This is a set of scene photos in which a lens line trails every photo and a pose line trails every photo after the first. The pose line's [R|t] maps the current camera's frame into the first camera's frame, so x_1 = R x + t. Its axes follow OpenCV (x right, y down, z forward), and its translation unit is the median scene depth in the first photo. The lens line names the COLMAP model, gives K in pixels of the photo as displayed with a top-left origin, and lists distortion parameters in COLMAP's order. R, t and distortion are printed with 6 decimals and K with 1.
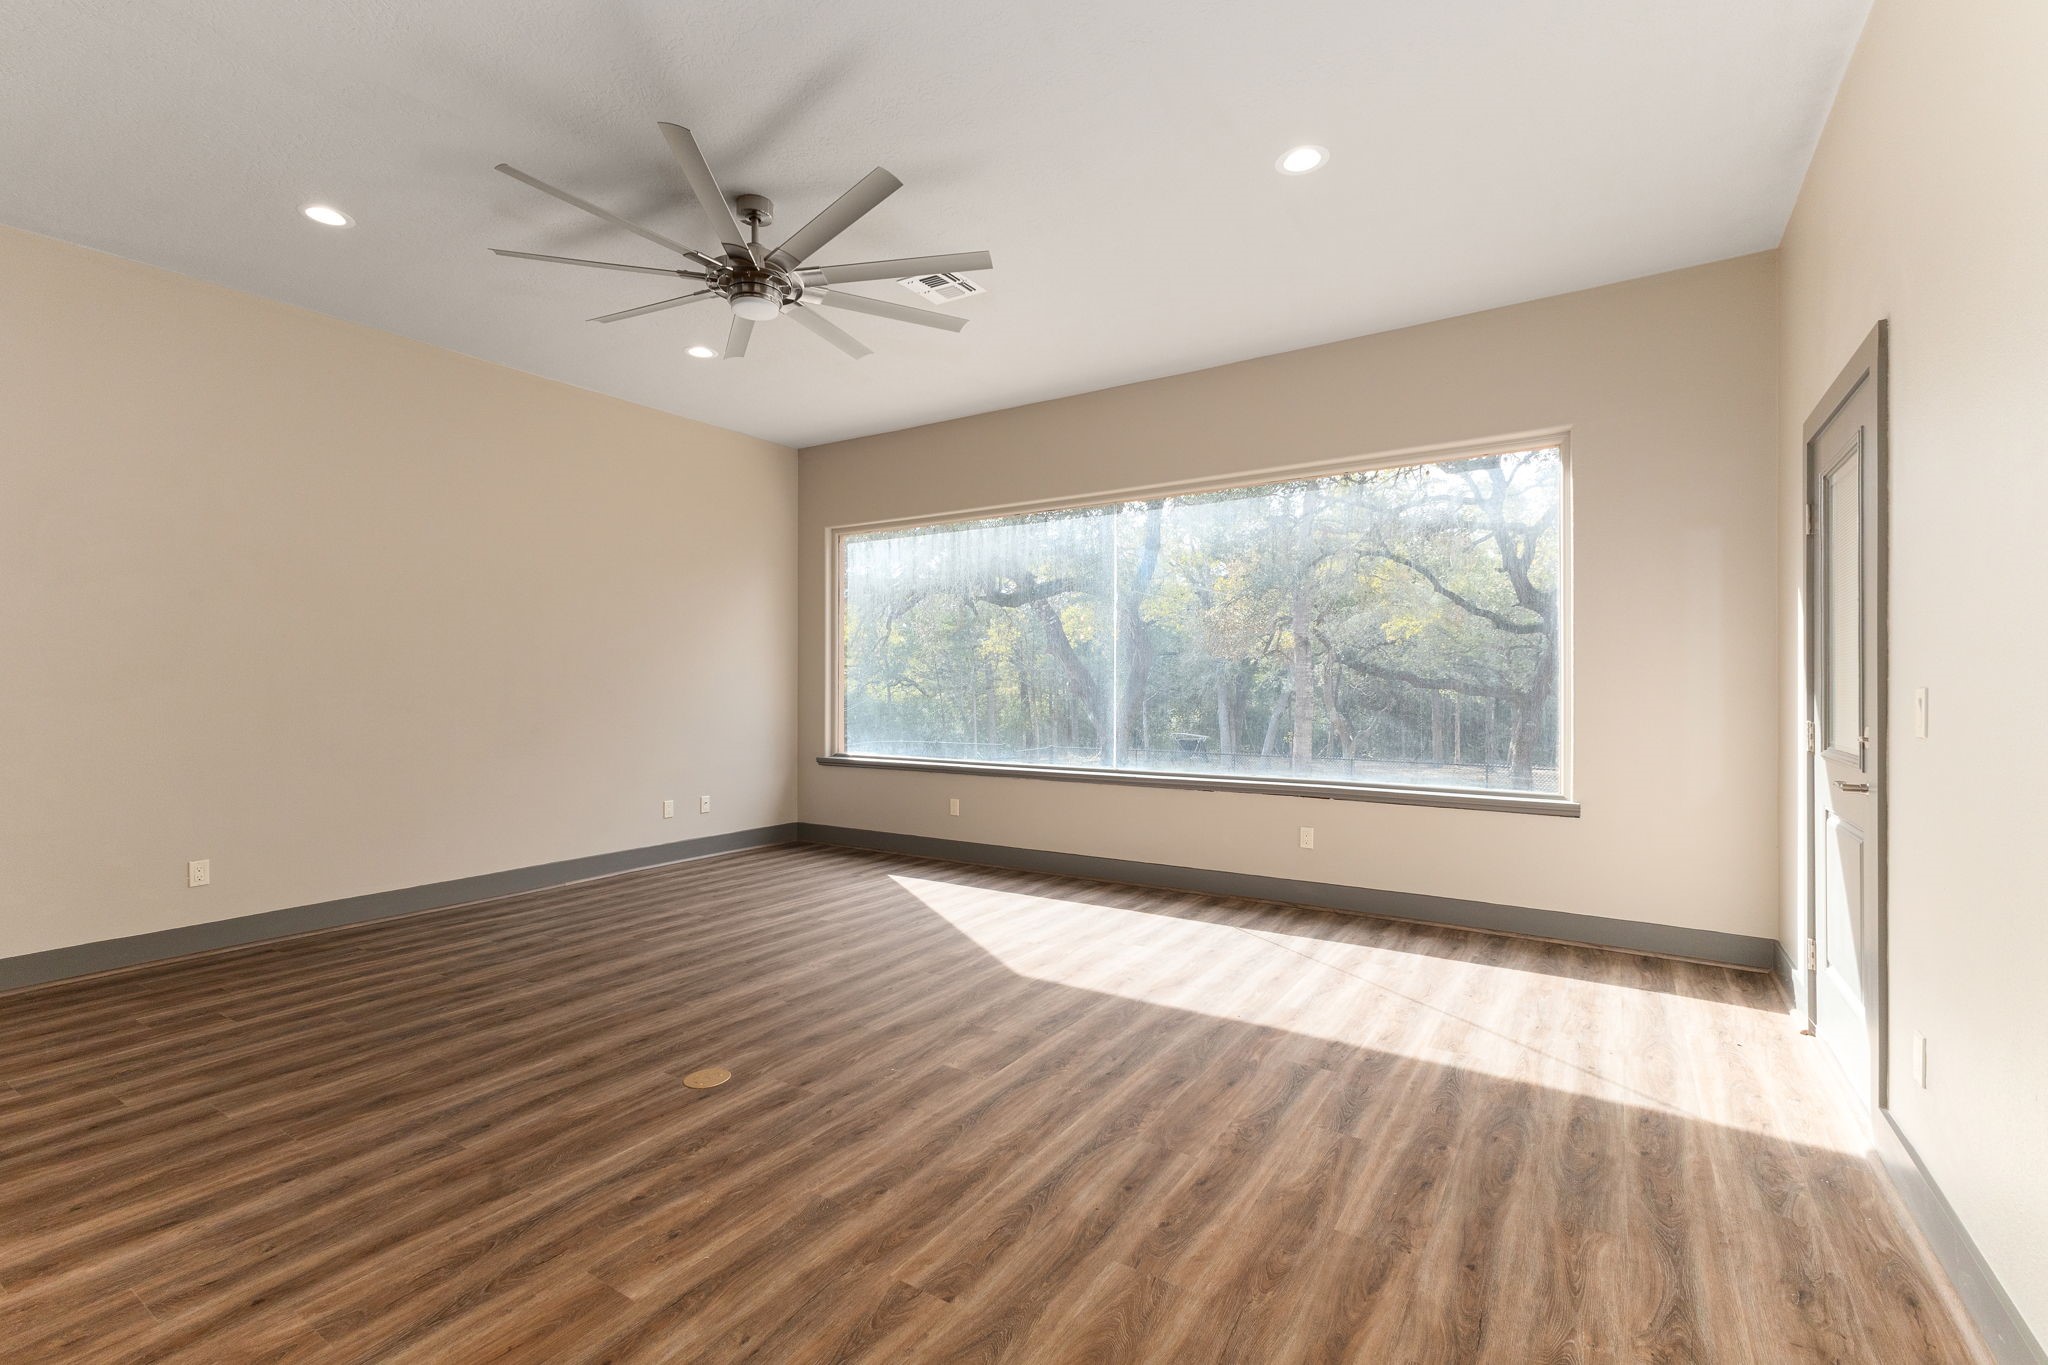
lens RADIAL K [[895.2, 0, 1020.0], [0, 895.2, 676.5], [0, 0, 1]] dist [0.007766, 0.000611]
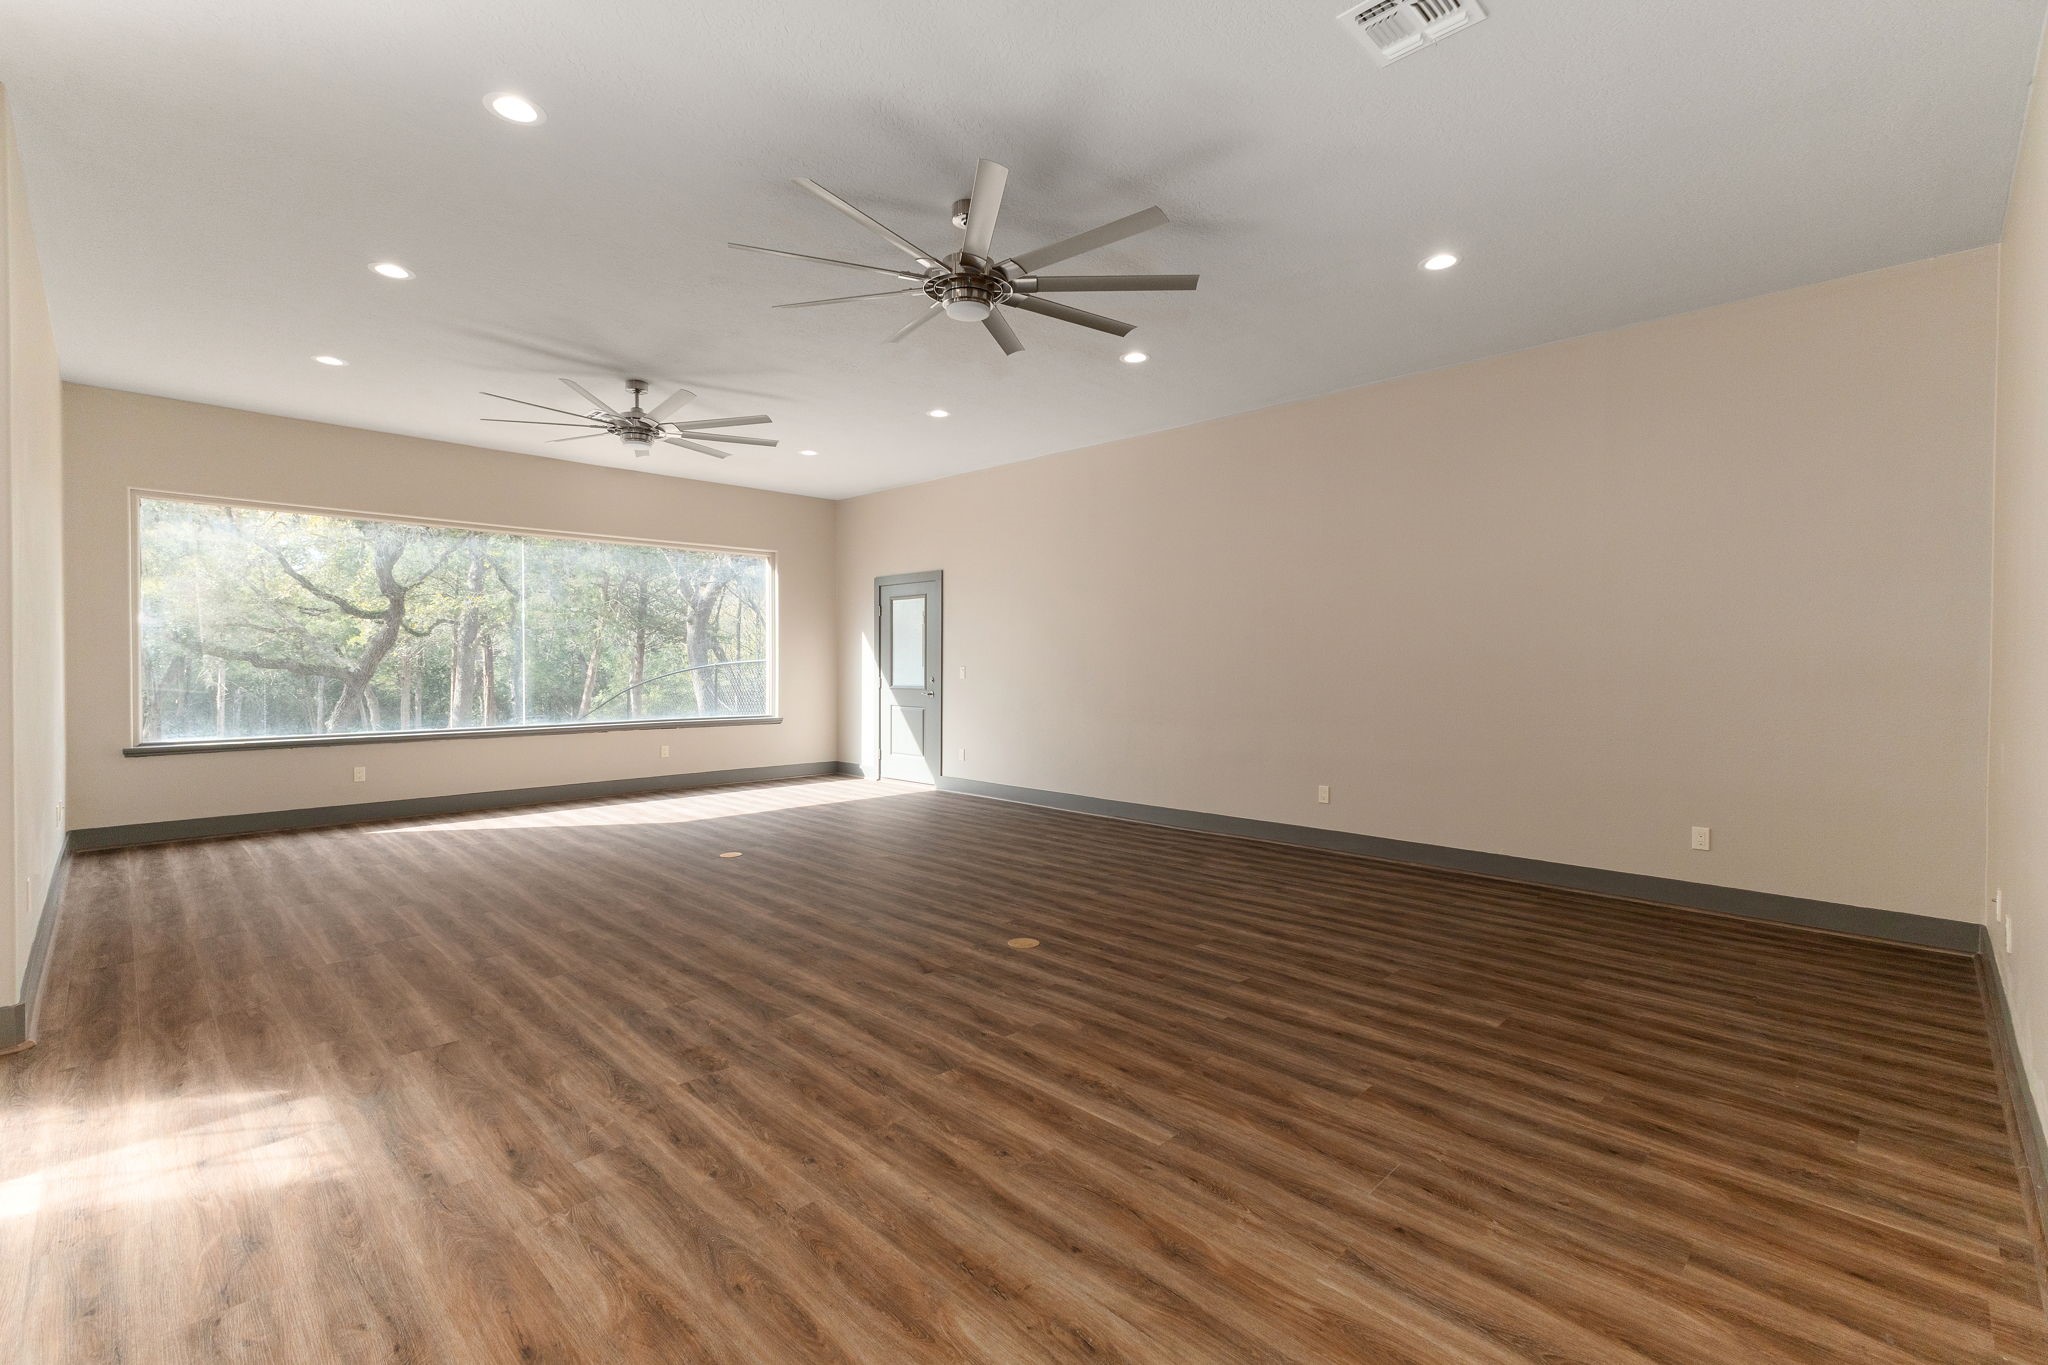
lens RADIAL K [[895.2, 0, 1013.5], [0, 895.2, 673.6], [0, 0, 1]] dist [0.007766, 0.000611]
pose [[0.190665, -0.009411, 0.981610, -1.122548], [-0.010518, 0.999877, 0.011629, -0.002345], [-0.981599, -0.012542, 0.190542, -0.016615]]
